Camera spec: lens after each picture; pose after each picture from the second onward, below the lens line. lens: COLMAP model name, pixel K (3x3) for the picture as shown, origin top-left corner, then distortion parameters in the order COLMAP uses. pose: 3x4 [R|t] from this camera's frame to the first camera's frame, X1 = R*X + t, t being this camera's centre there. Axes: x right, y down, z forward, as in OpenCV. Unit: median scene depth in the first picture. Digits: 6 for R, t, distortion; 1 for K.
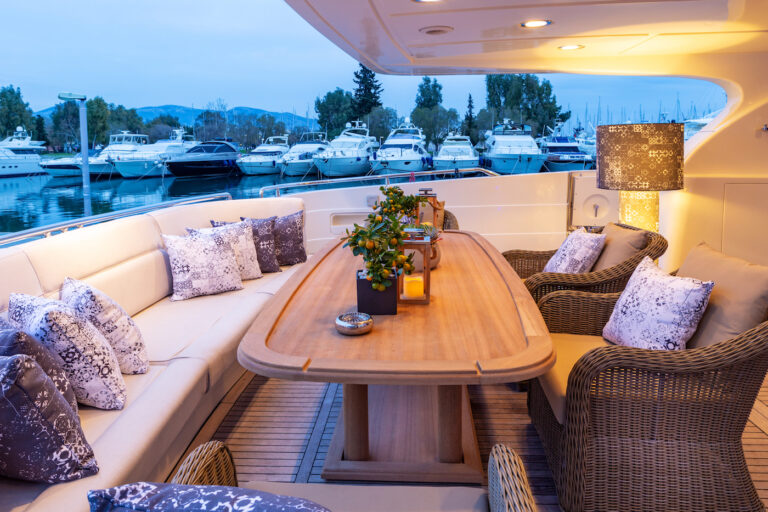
lens RADIAL K [[519.3, 0, 383.8], [0, 519.3, 235.9], [0, 0, 1]] dist [-0.034060, 0.027222]
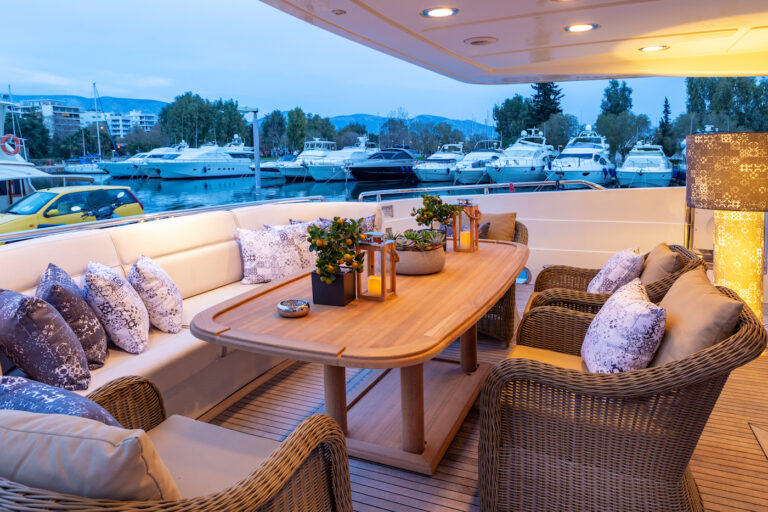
lens RADIAL K [[519.3, 0, 382.2], [0, 519.3, 260.0], [0, 0, 1]] dist [-0.034060, 0.027222]
pose [[0.941045, 0.076936, -0.329418, 0.283742], [-0.066890, 0.996887, 0.041739, -0.000977], [0.331604, -0.017244, 0.943261, -0.021872]]
